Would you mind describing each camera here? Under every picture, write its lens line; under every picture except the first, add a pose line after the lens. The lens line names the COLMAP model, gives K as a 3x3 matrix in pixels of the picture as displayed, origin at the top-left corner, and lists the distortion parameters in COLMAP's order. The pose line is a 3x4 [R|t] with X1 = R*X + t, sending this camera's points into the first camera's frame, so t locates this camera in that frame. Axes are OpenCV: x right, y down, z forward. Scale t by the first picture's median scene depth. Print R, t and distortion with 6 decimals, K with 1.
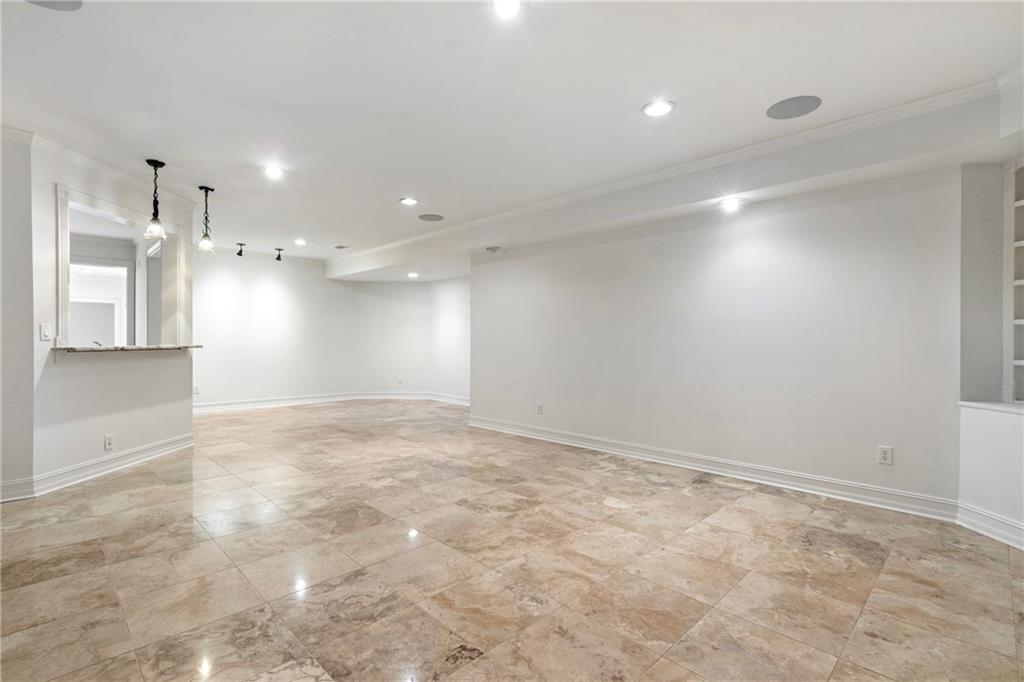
lens RADIAL K [[476.0, 0, 505.6], [0, 476.0, 341.0], [0, 0, 1]] dist [-0.004672, -0.000370]
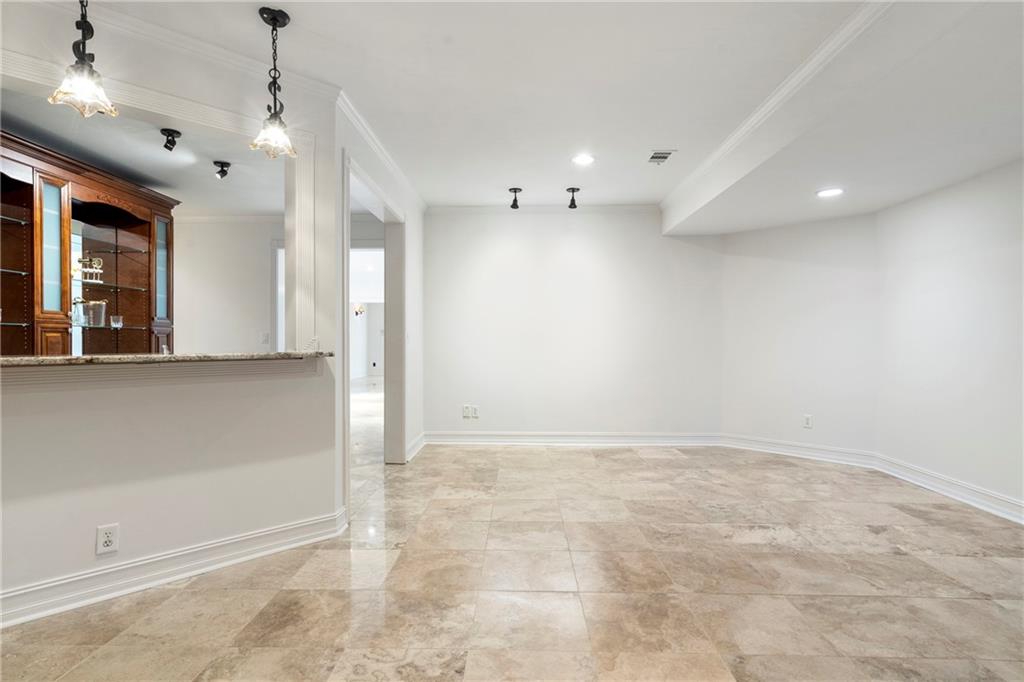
lens RADIAL K [[520.6, 0, 512.0], [0, 520.6, 341.7], [0, 0, 1]] dist [0.001424, 0.001488]
pose [[0.702918, -0.004098, -0.711259, -0.134828], [0.004980, 0.999987, -0.000840, -0.000959], [0.711254, -0.002952, 0.702929, 1.040893]]
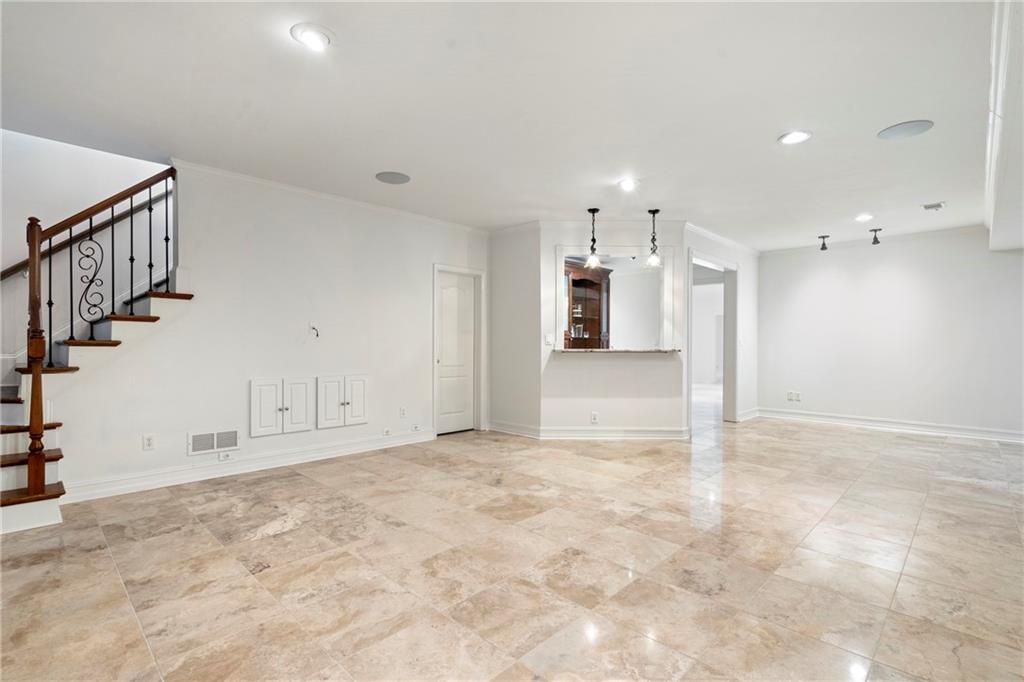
lens RADIAL K [[476.0, 0, 510.9], [0, 476.0, 345.2], [0, 0, 1]] dist [-0.004672, -0.000370]
pose [[0.023141, -0.003380, -0.999726, 0.635123], [-0.003716, 0.999987, -0.003467, 0.006083], [0.999725, 0.003795, 0.023128, 0.820374]]
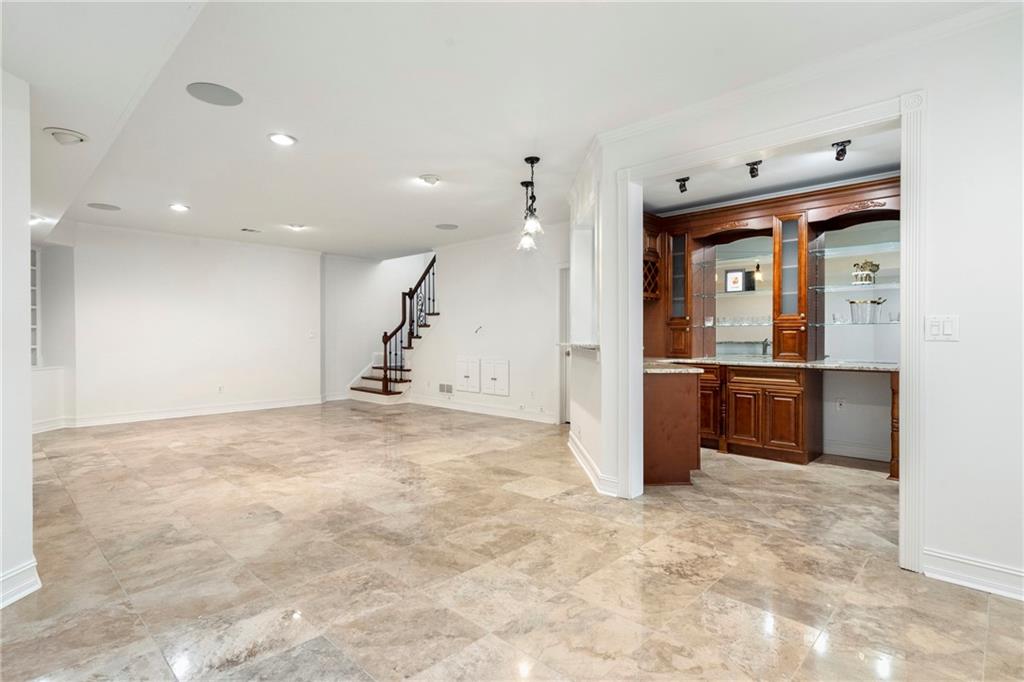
lens RADIAL K [[520.6, 0, 507.3], [0, 520.6, 342.7], [0, 0, 1]] dist [0.001424, 0.001488]
pose [[-0.999755, -0.004774, -0.021620, -0.723485], [-0.005031, 0.999917, 0.011839, -0.003753], [0.021562, 0.011945, -0.999696, 2.477200]]
